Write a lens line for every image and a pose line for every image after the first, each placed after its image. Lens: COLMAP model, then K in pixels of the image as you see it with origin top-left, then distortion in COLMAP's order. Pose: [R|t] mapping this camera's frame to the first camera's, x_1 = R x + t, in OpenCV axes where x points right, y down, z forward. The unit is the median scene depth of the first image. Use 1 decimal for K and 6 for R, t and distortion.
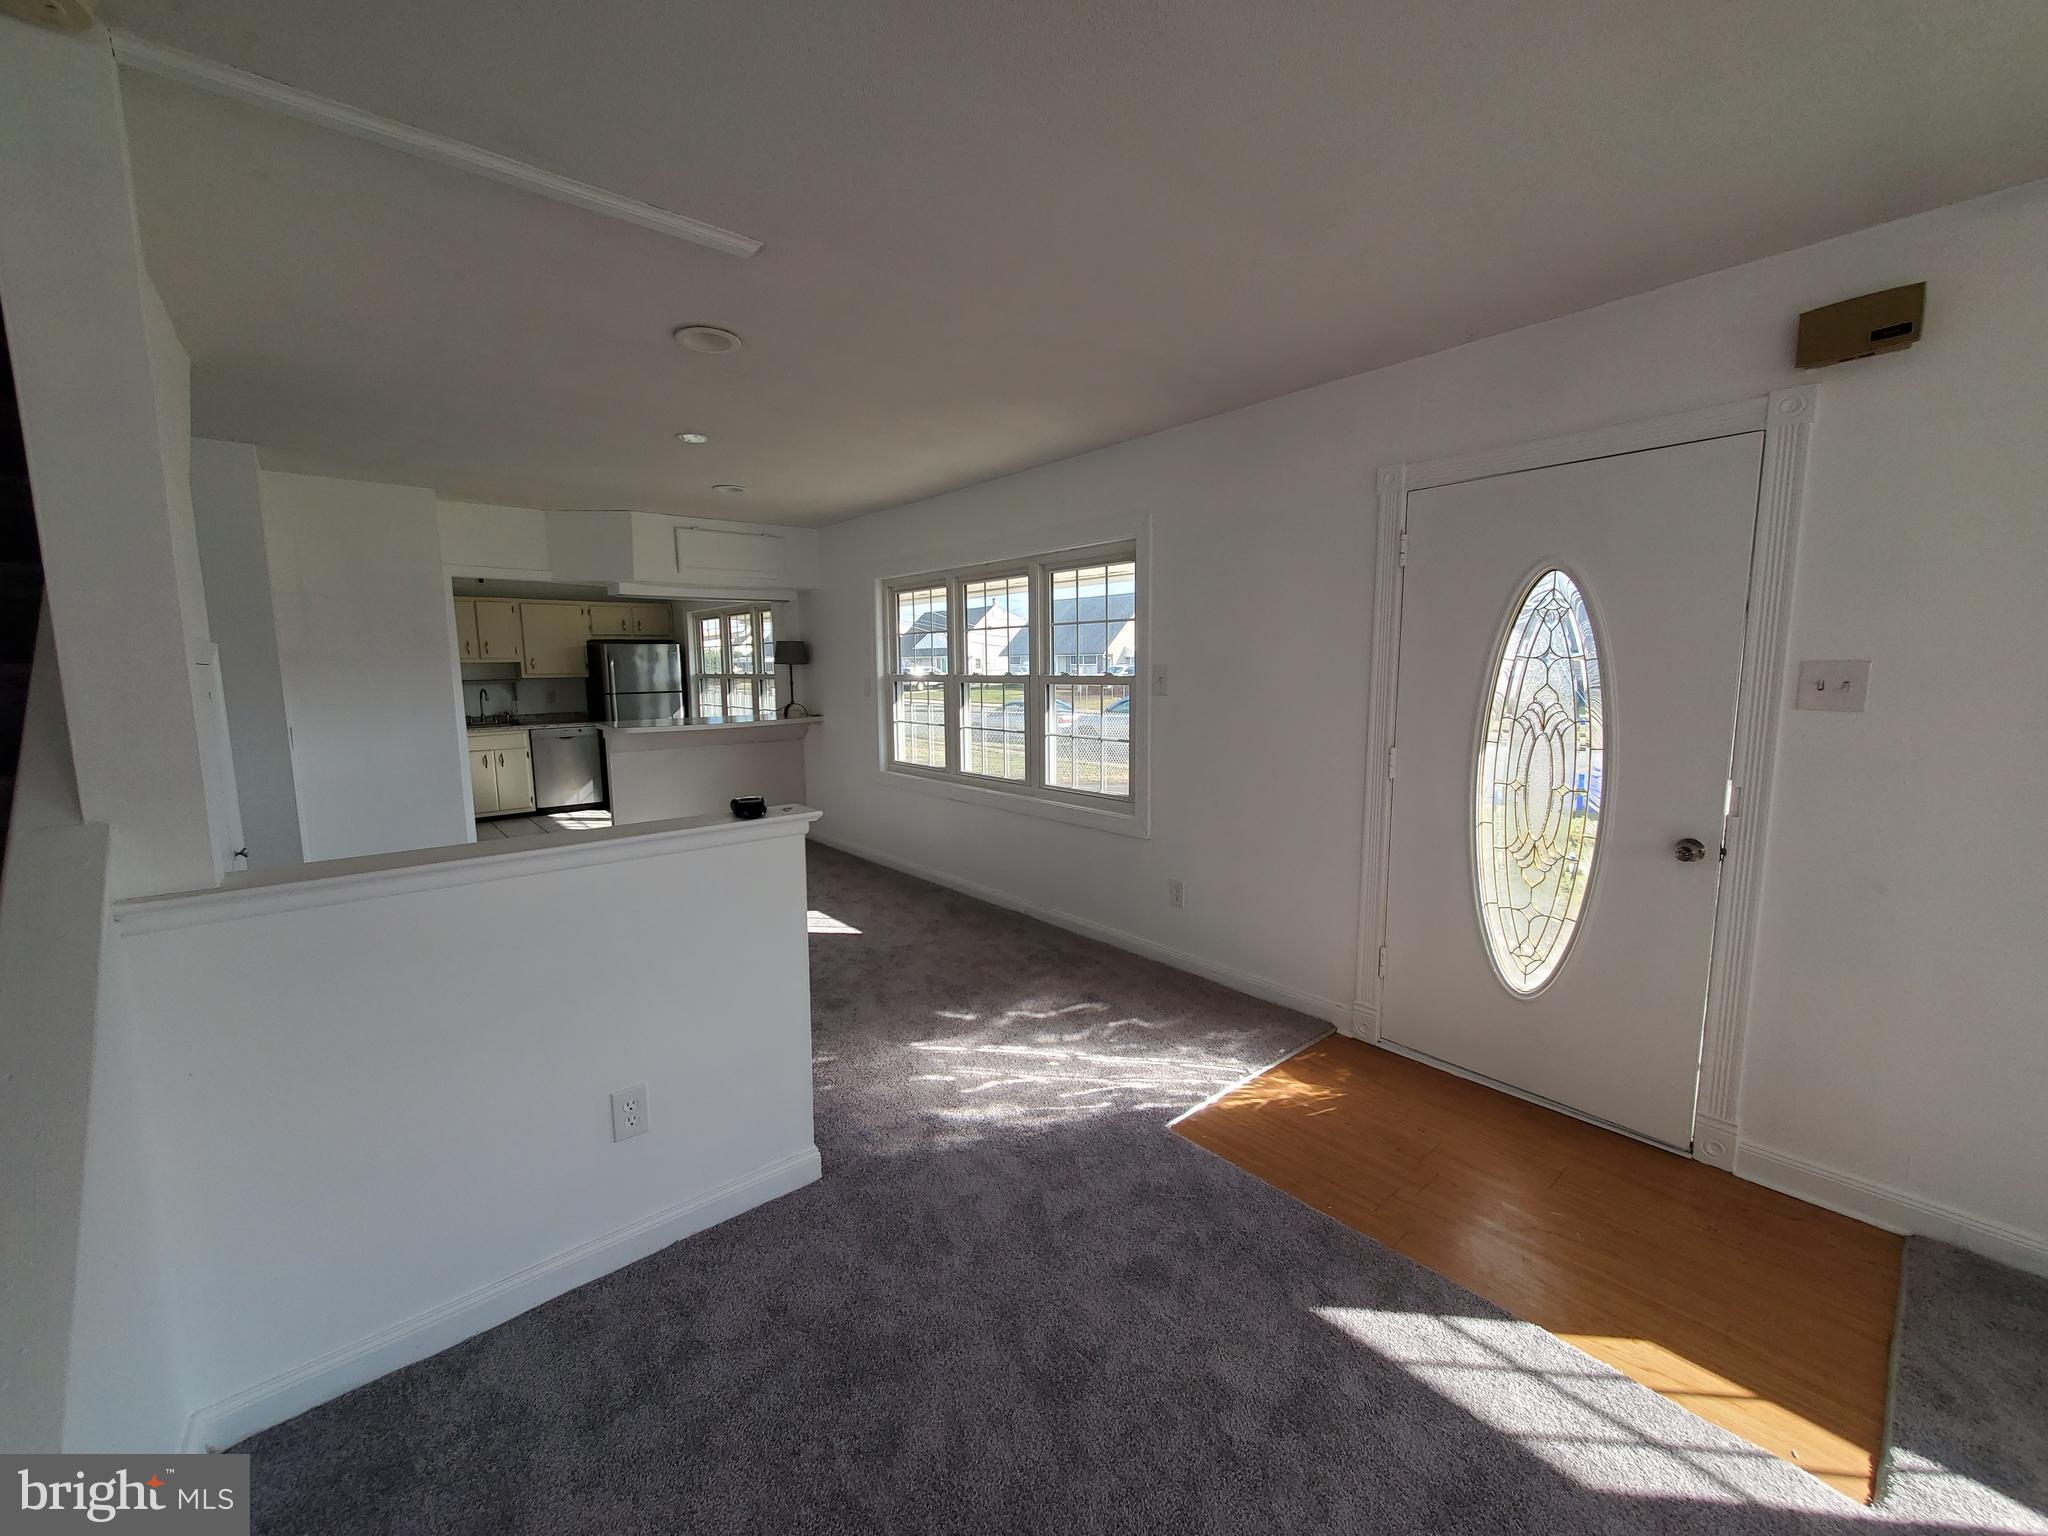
lens RADIAL K [[806.3, 0, 1022.3], [0, 806.3, 776.2], [0, 0, 1]] dist [0.002745, -0.001082]
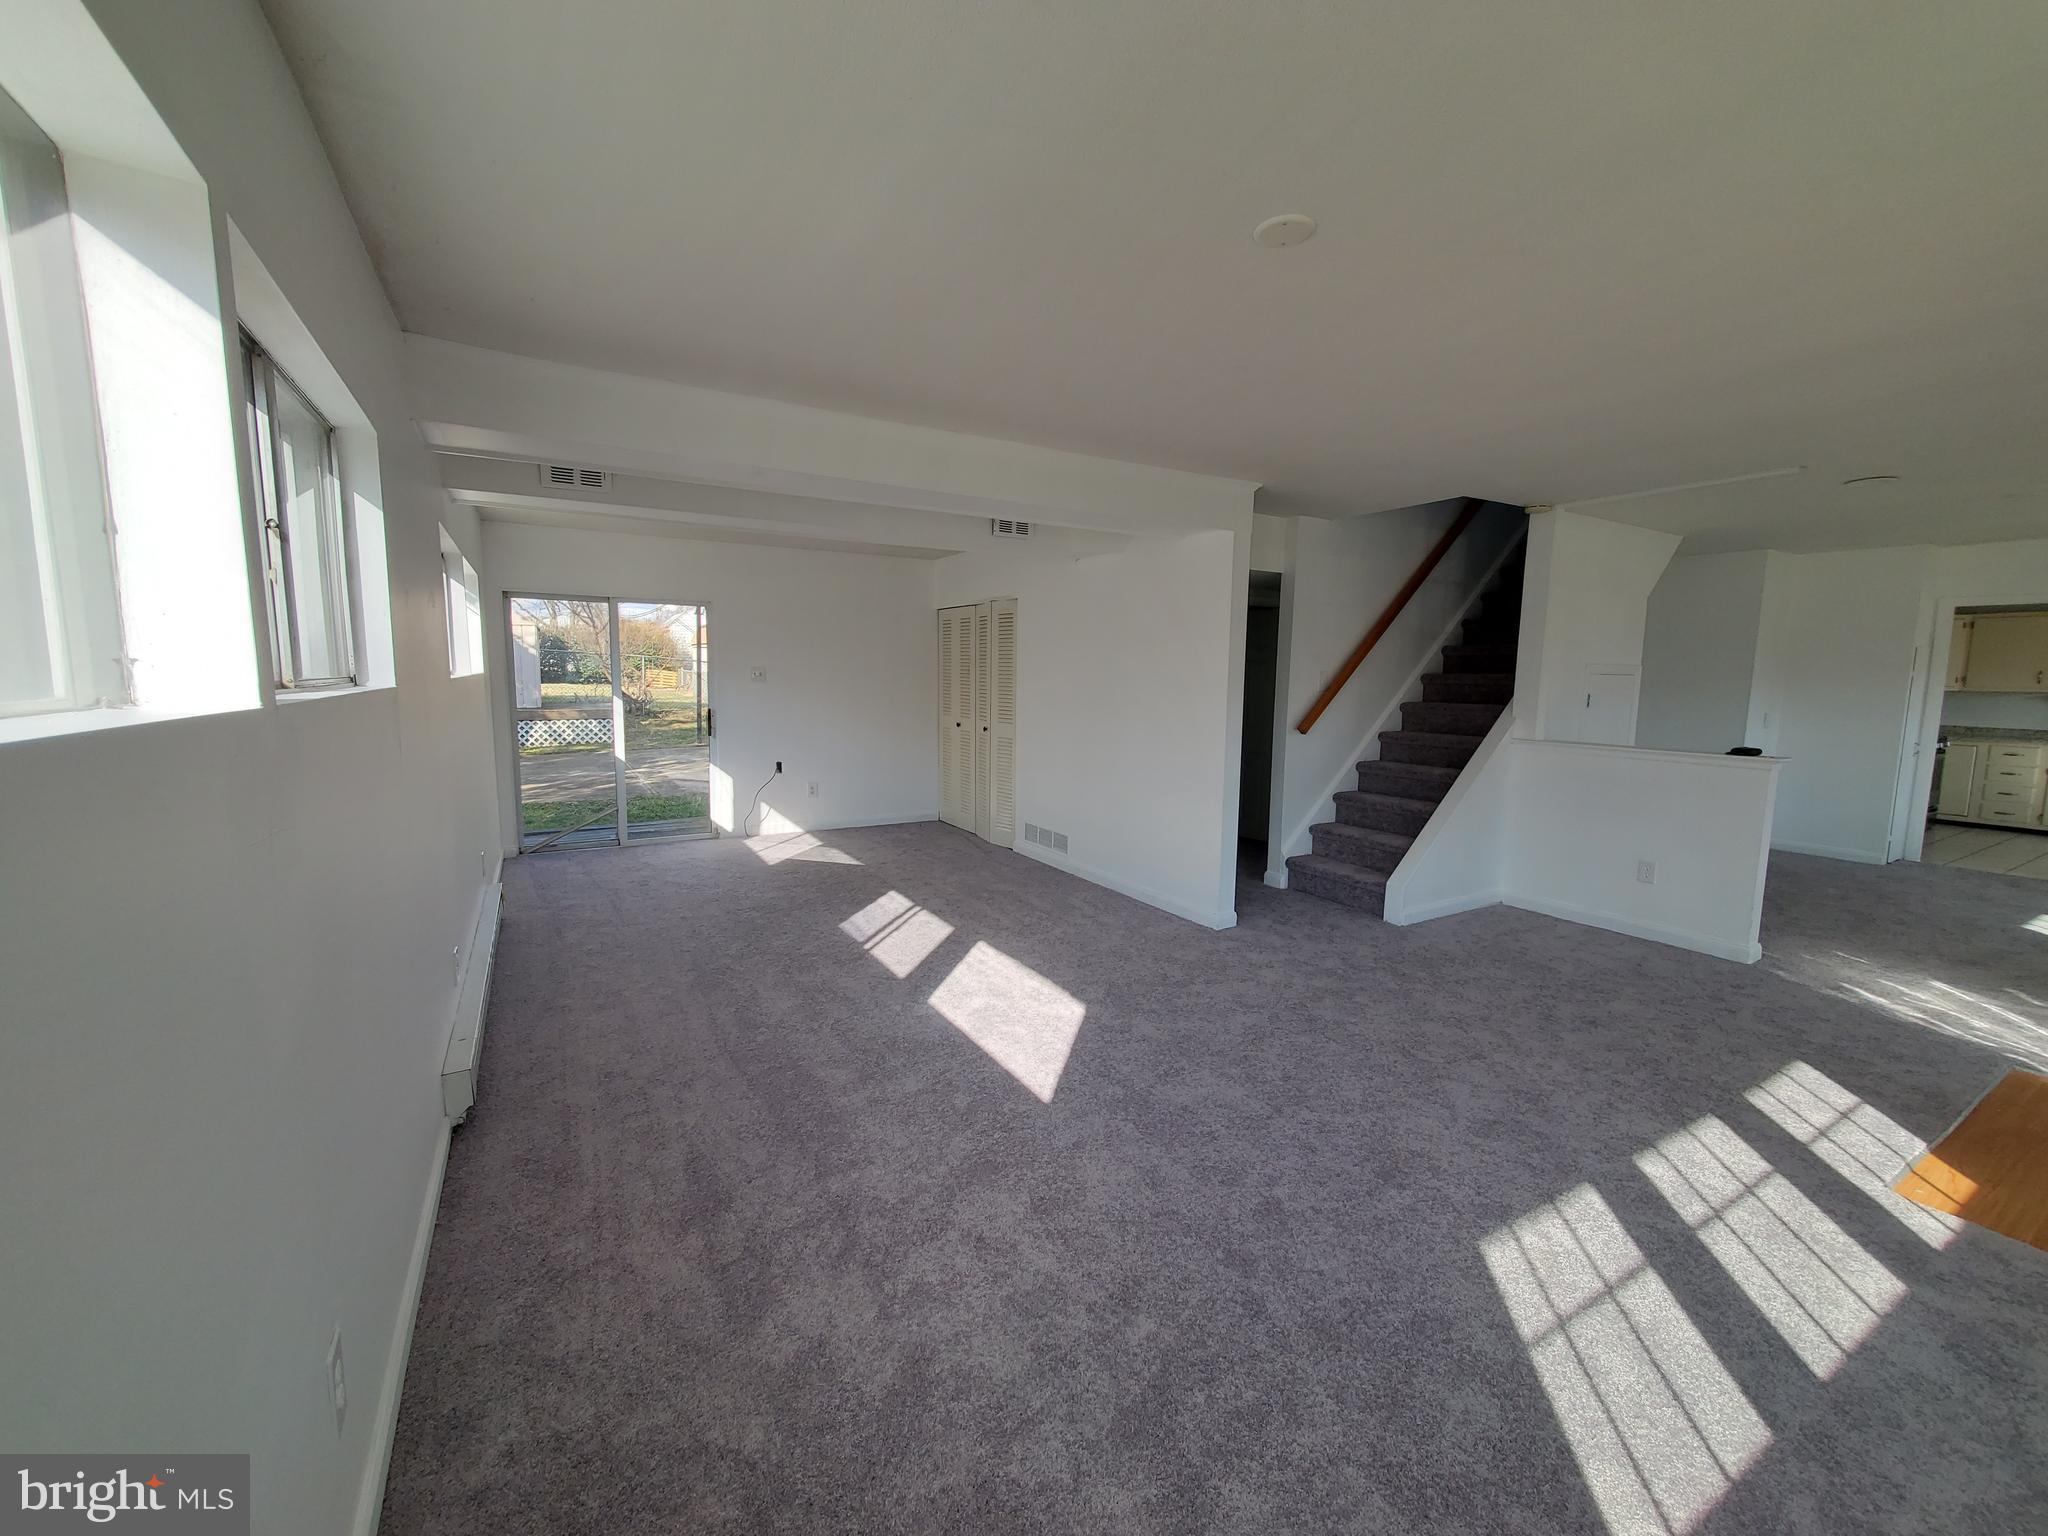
lens RADIAL K [[806.3, 0, 1009.1], [0, 806.3, 768.3], [0, 0, 1]] dist [0.002745, -0.001082]
pose [[-0.170859, 0.121926, -0.977722, 1.471909], [-0.143410, 0.978669, 0.147106, 0.031649], [0.974803, 0.165350, -0.149729, -0.326917]]
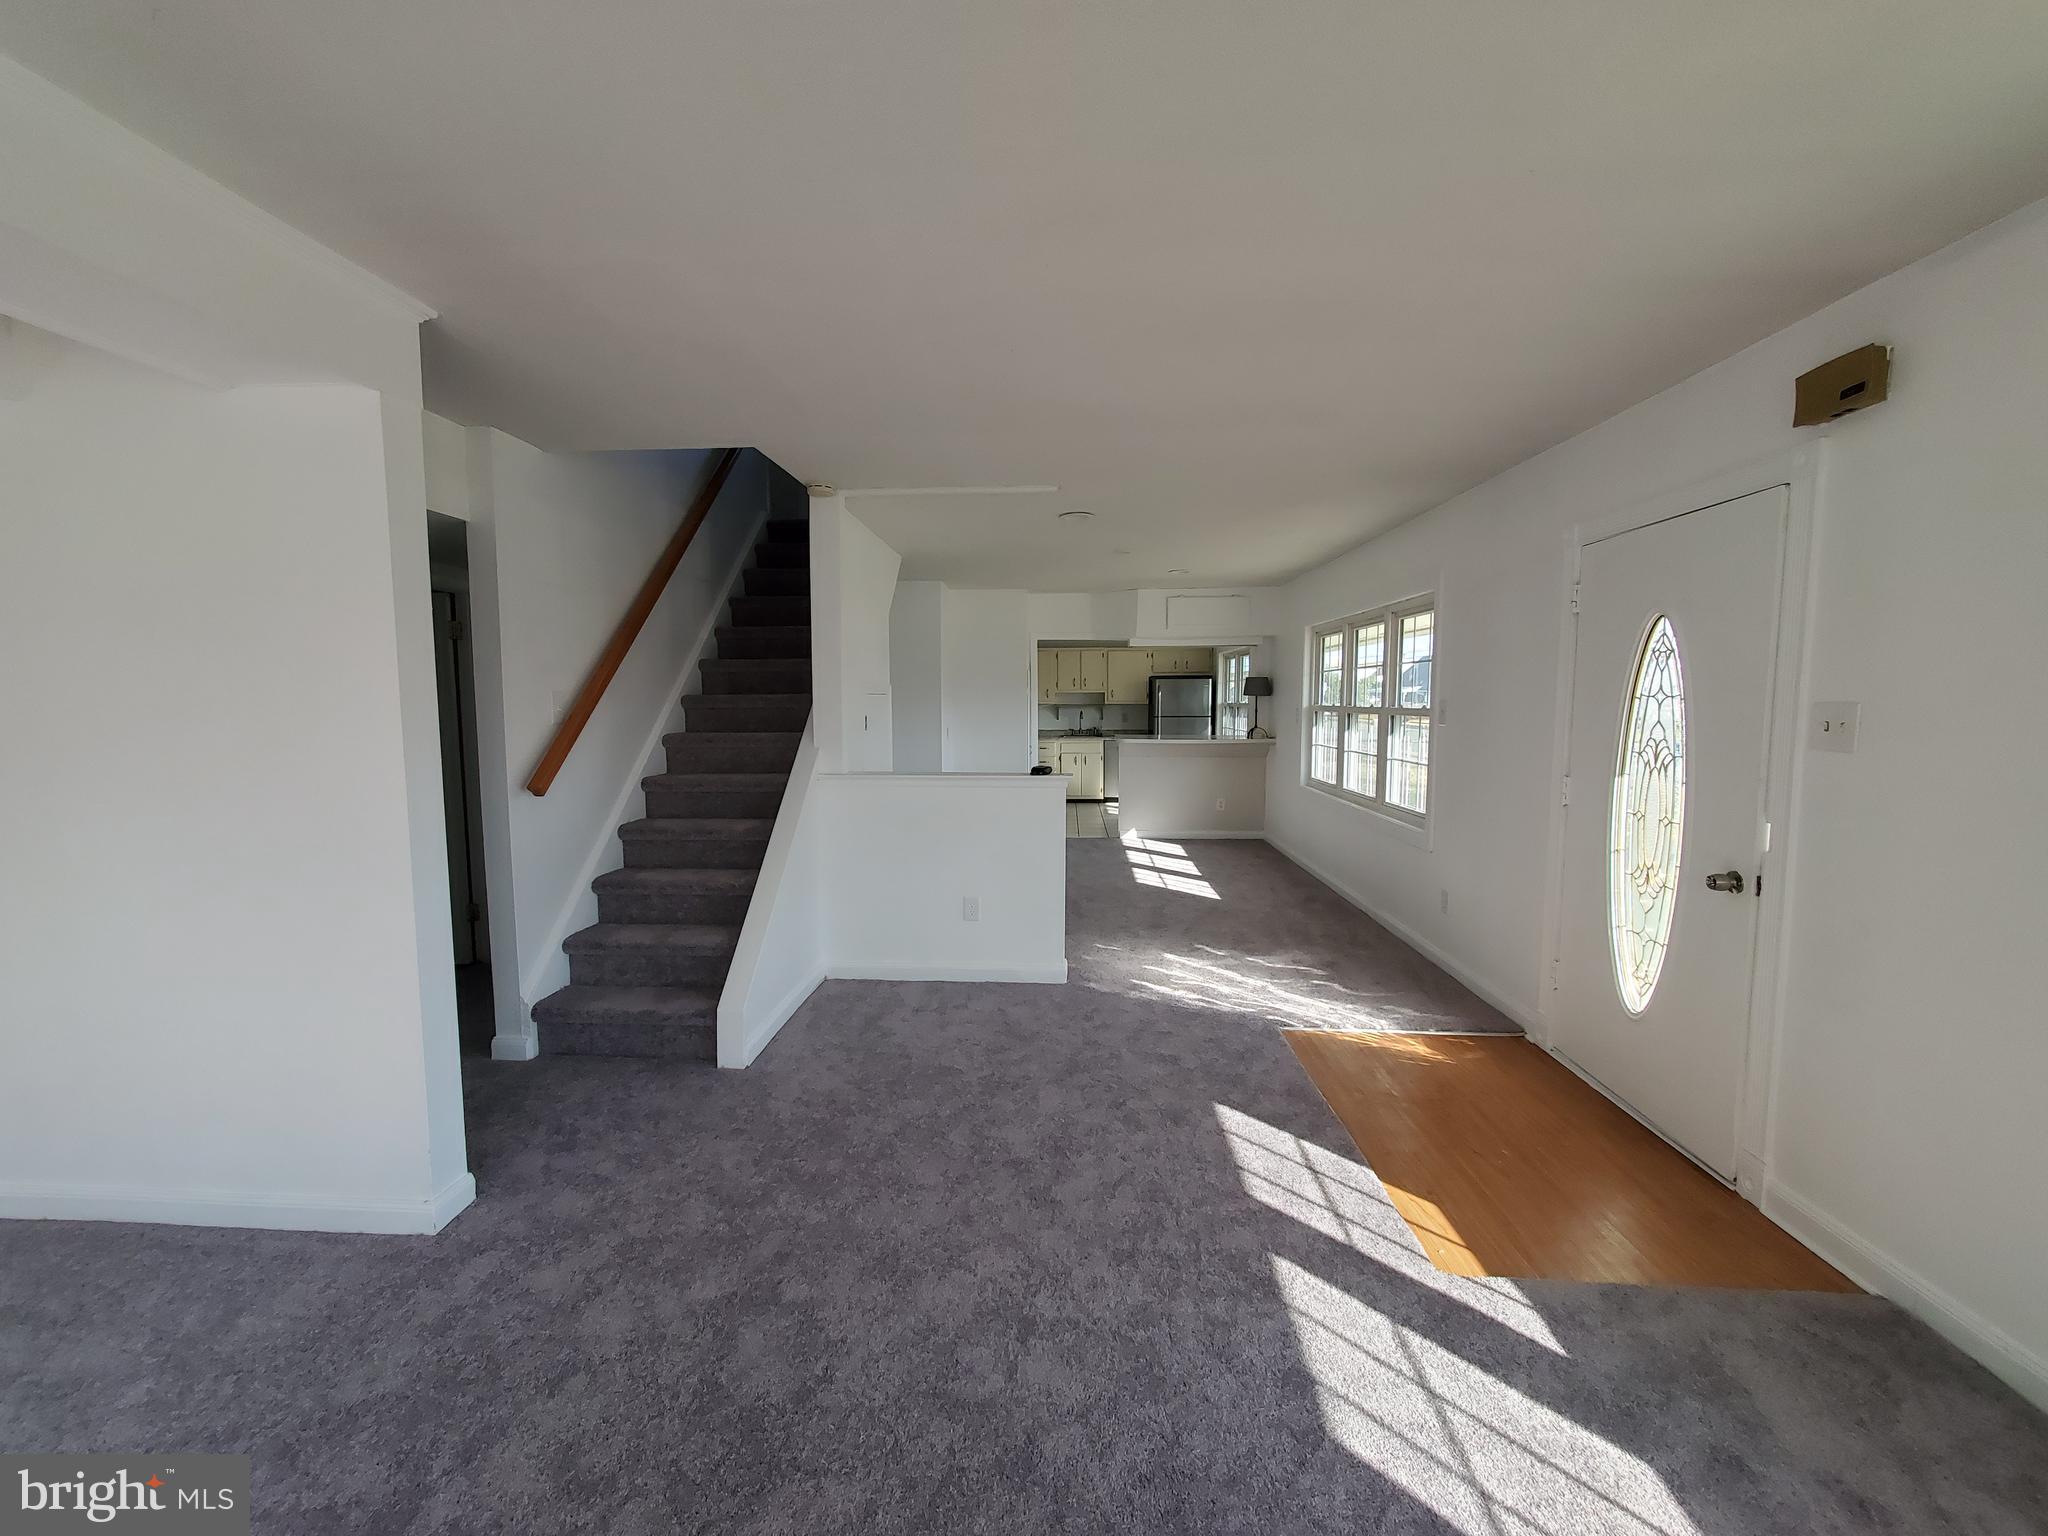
lens RADIAL K [[806.3, 0, 1020.7], [0, 806.3, 762.3], [0, 0, 1]] dist [0.002745, -0.001082]
pose [[0.729801, 0.061544, -0.680883, 0.727050], [-0.096788, 0.995210, -0.013787, 0.035066], [0.676773, 0.075963, 0.732262, -0.328673]]
